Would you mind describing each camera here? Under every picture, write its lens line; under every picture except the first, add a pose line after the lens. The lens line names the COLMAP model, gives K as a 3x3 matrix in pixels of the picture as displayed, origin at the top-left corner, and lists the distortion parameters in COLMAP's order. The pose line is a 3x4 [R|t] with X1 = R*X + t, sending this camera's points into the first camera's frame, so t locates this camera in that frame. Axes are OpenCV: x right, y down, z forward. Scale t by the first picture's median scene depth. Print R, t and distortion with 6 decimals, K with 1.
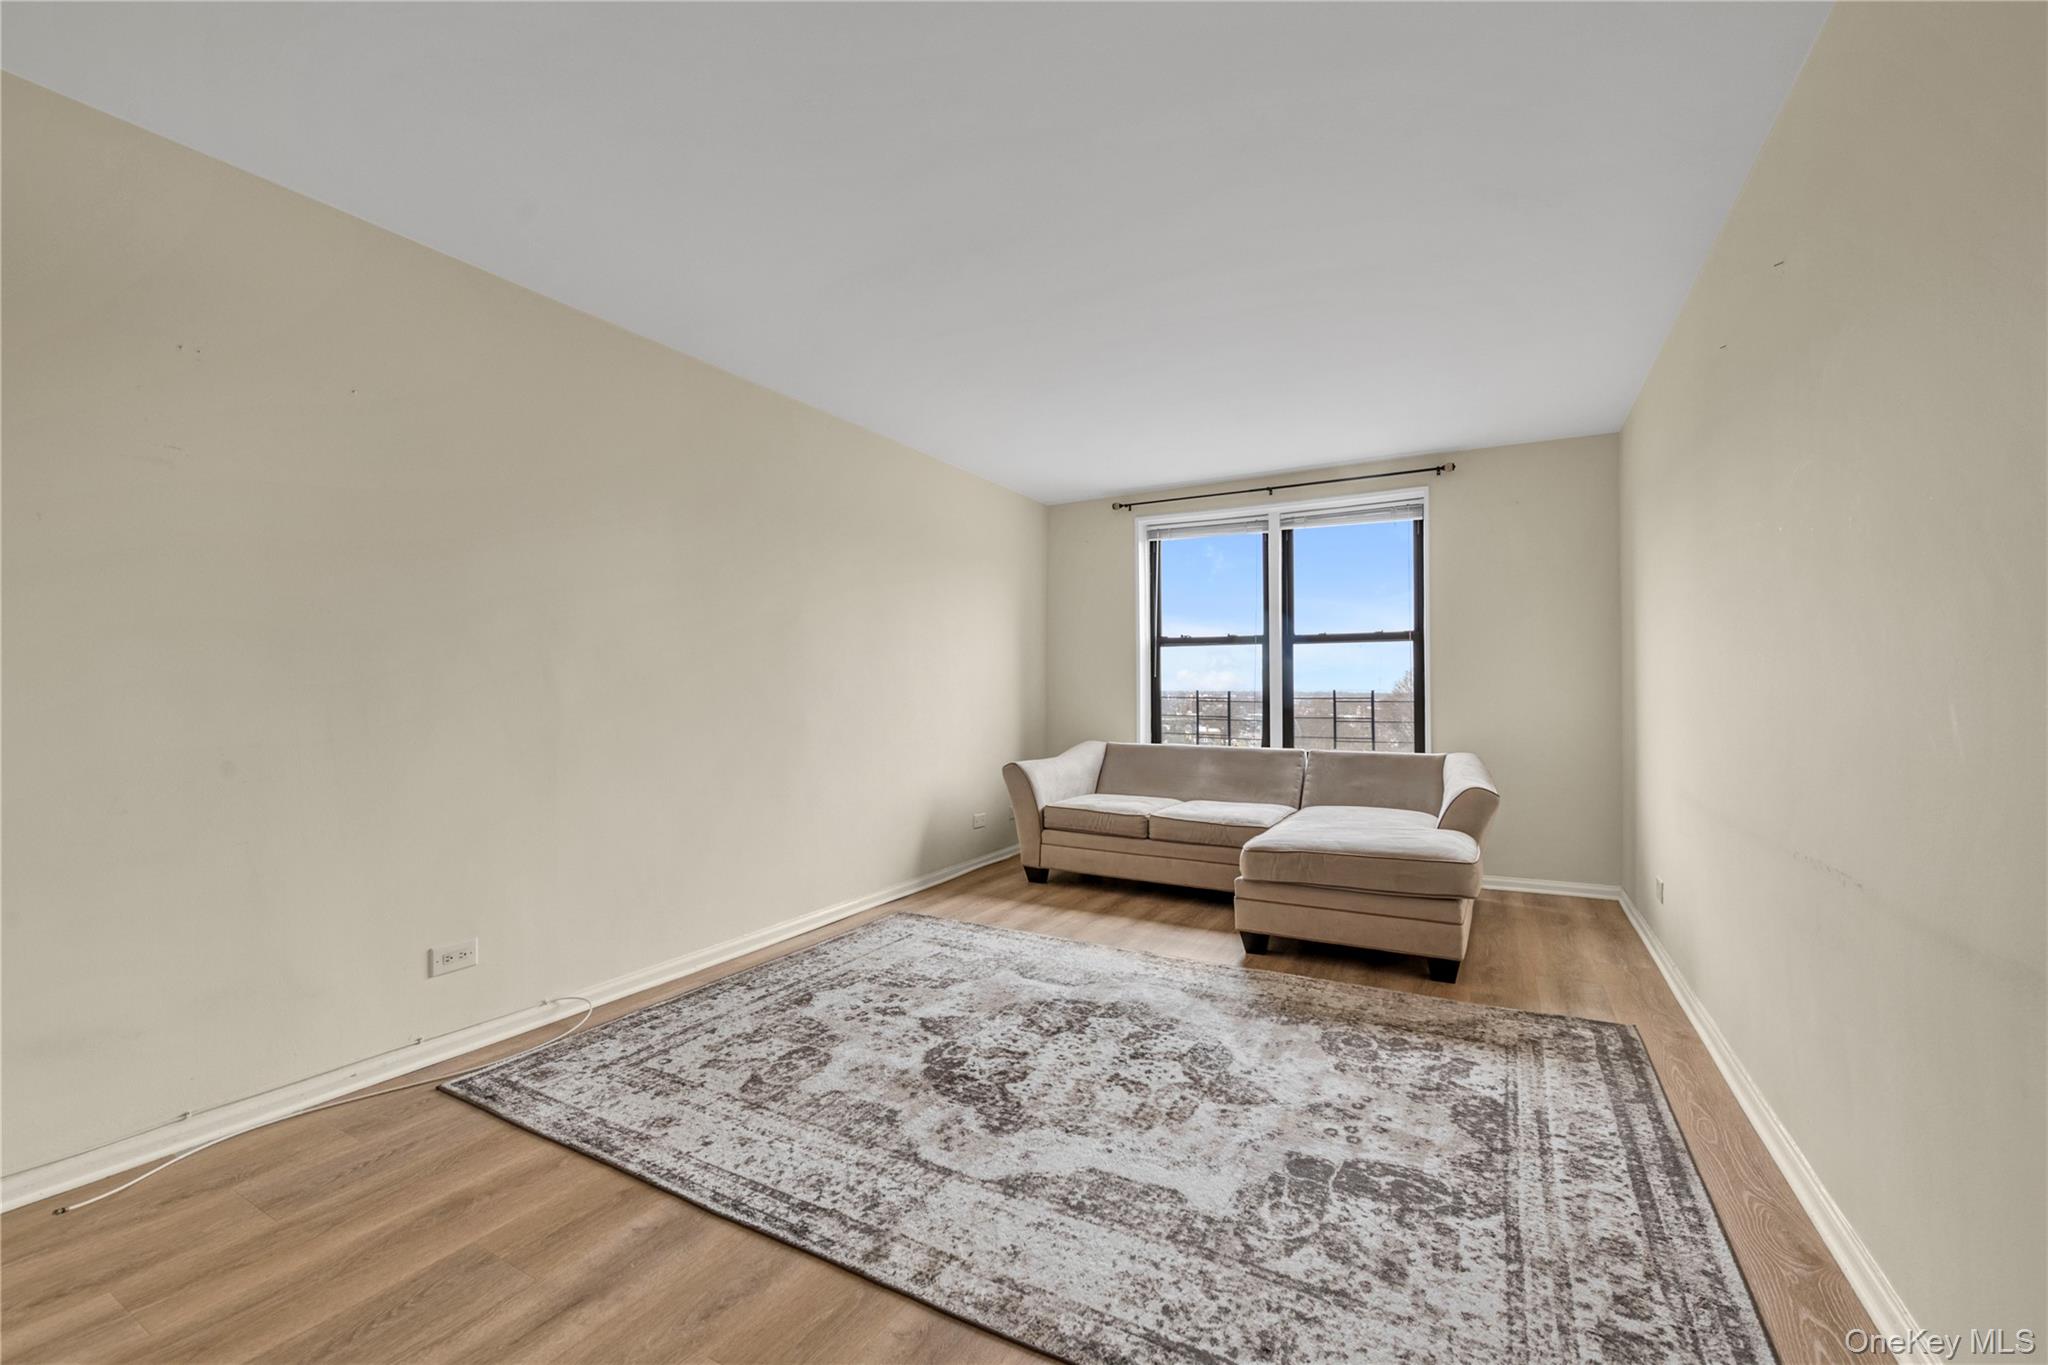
lens RADIAL K [[810.1, 0, 1033.1], [0, 810.1, 677.6], [0, 0, 1]] dist [-0.004288, -0.000180]
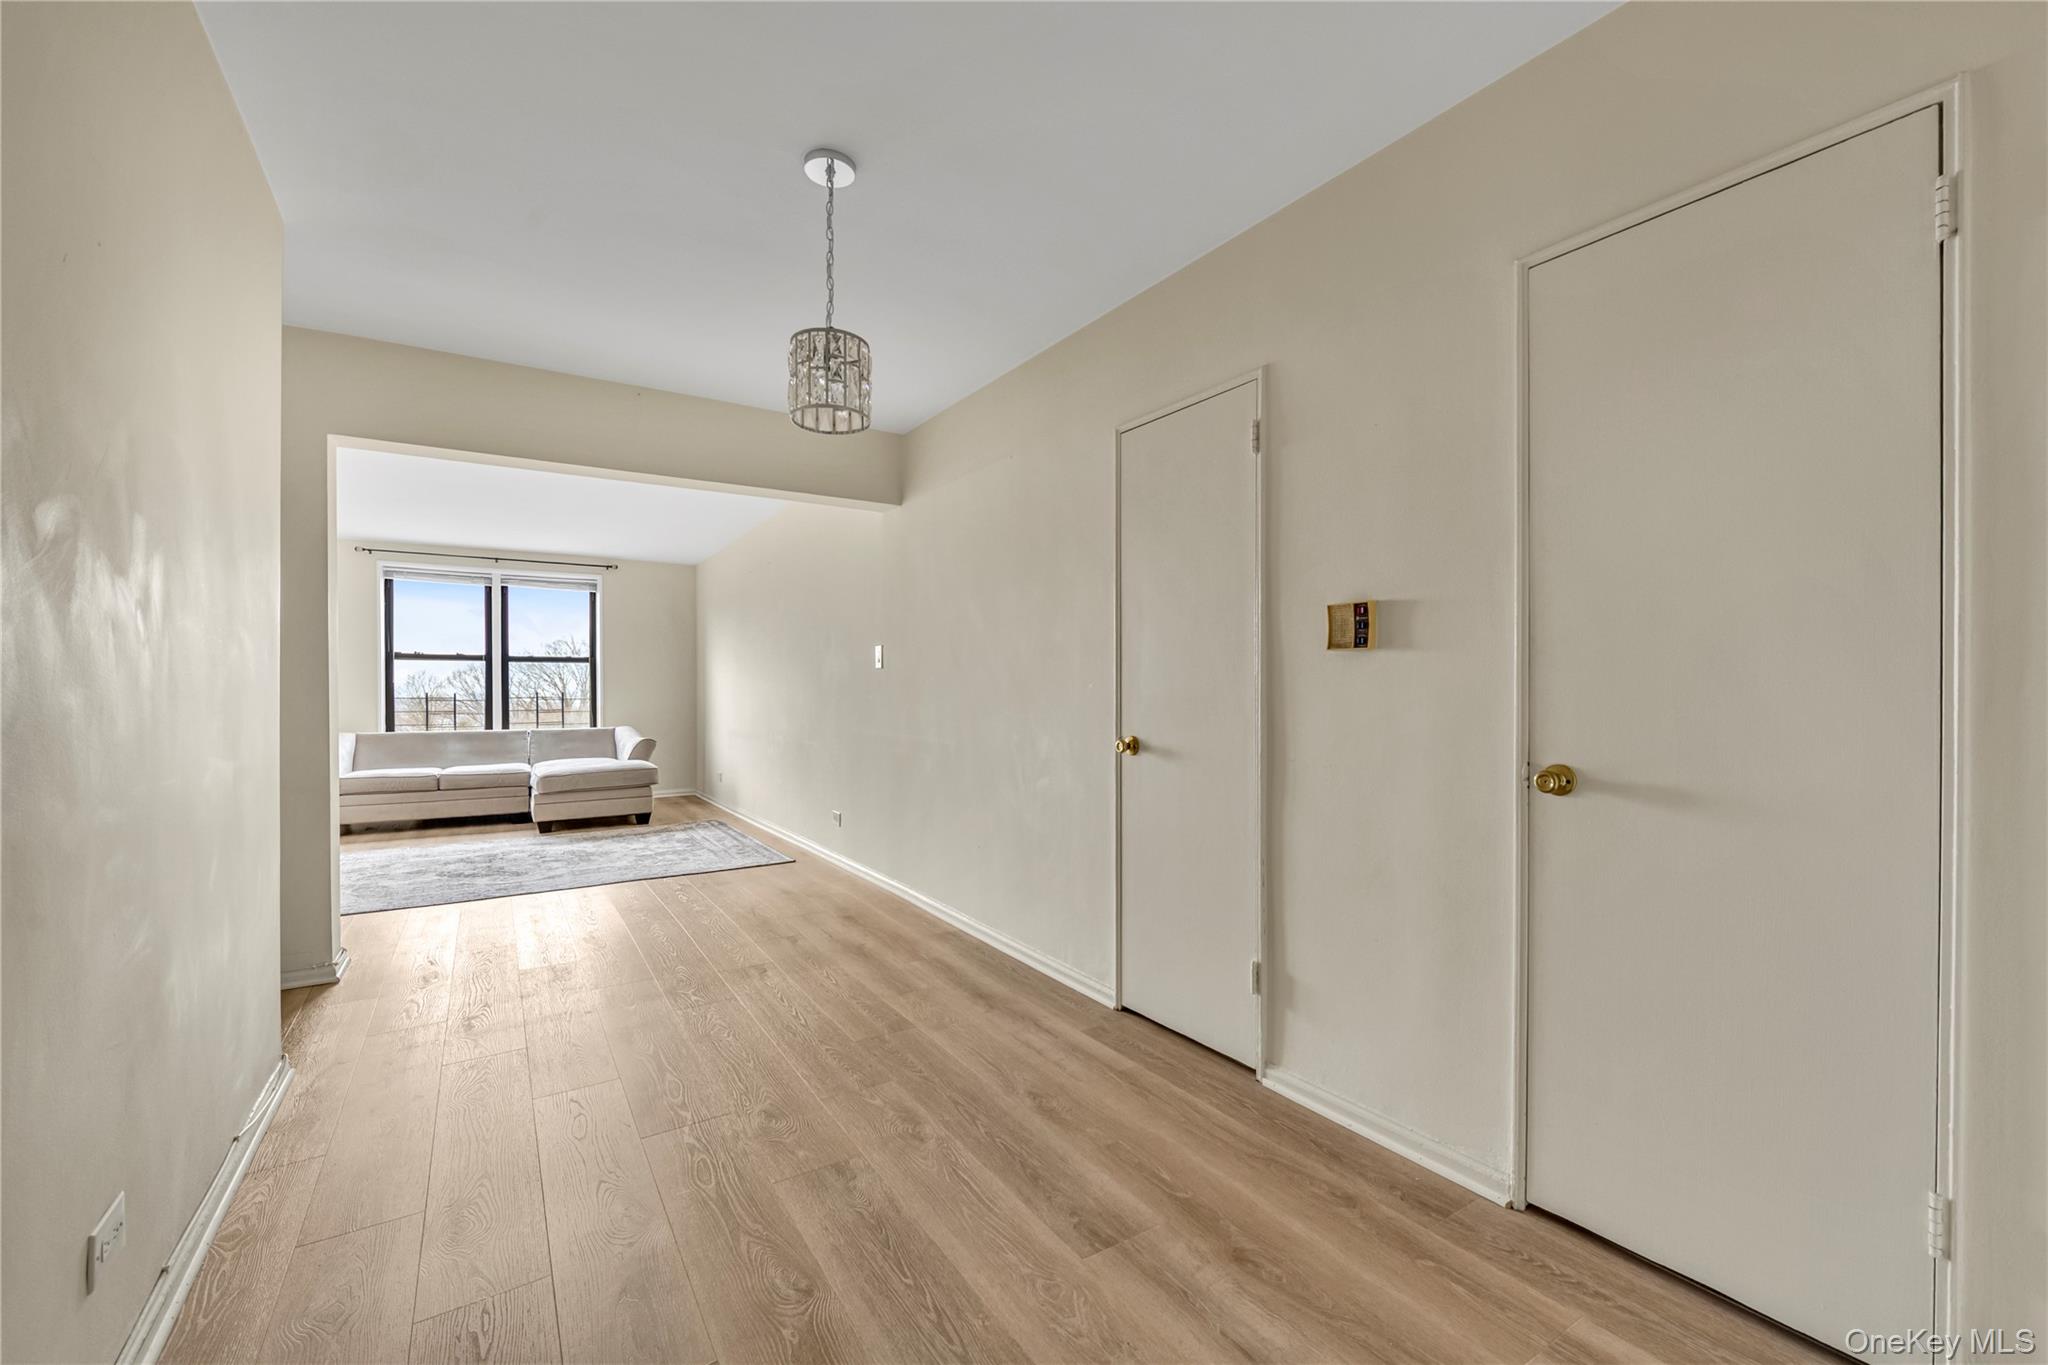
lens RADIAL K [[810.1, 0, 1025.2], [0, 810.1, 683.2], [0, 0, 1]] dist [-0.004288, -0.000180]
pose [[0.458046, 0.001503, 0.888927, -0.592820], [-0.015311, 0.999864, 0.006199, -0.025312], [-0.888796, -0.016450, 0.458007, -0.569018]]
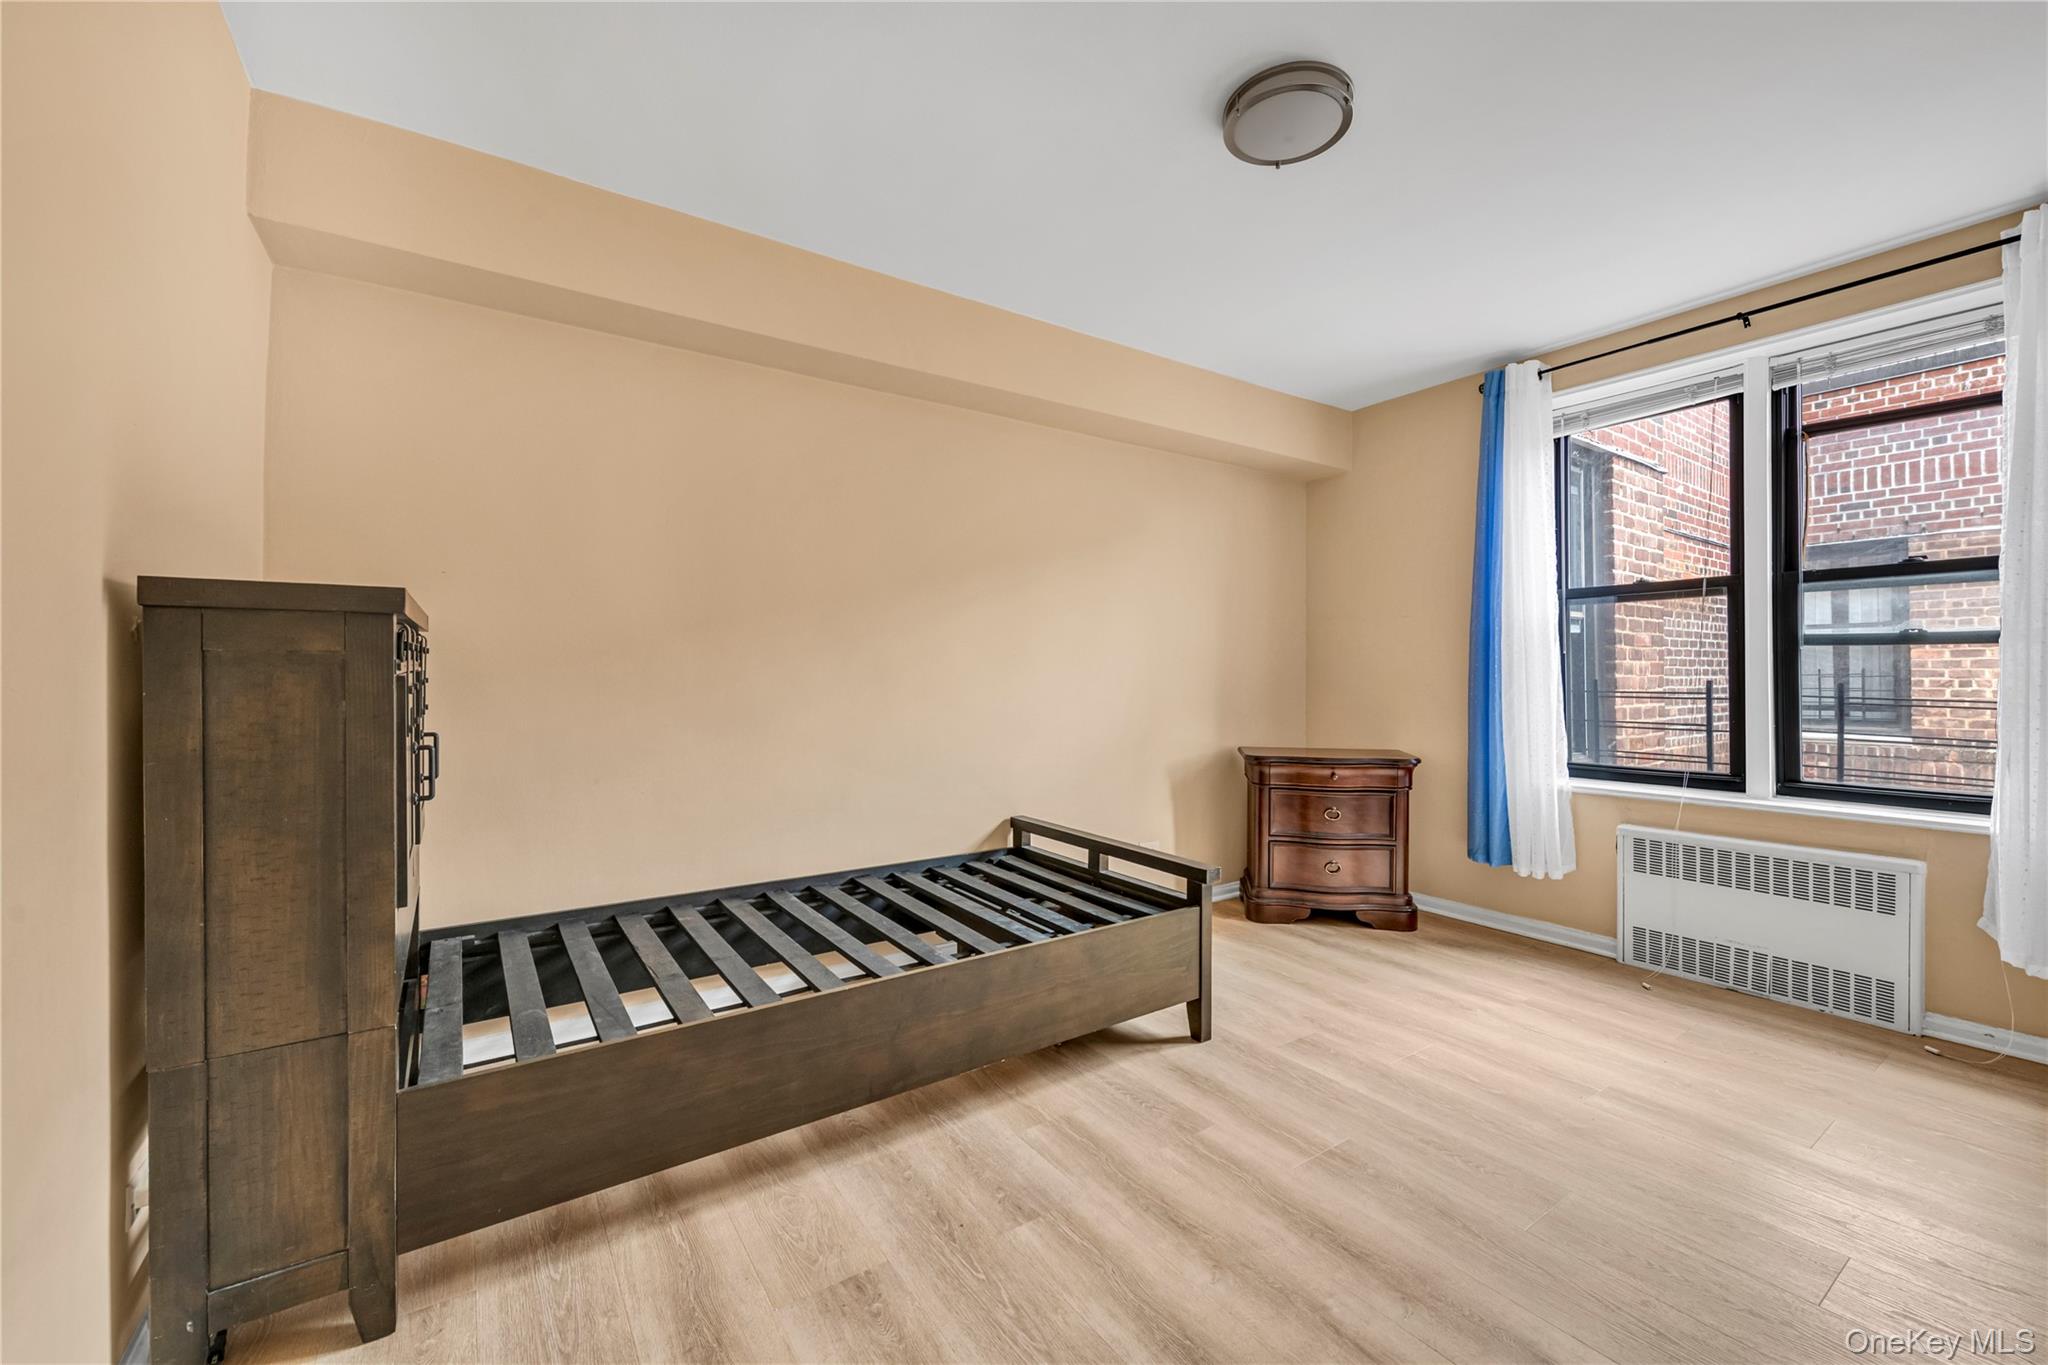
lens RADIAL K [[810.1, 0, 1017.8], [0, 810.1, 673.3], [0, 0, 1]] dist [-0.004288, -0.000180]
pose [[0.898855, -0.007420, -0.438182, 0.082774], [0.012394, 0.999887, 0.008493, 0.003733], [0.438070, -0.013065, 0.898846, 0.271451]]
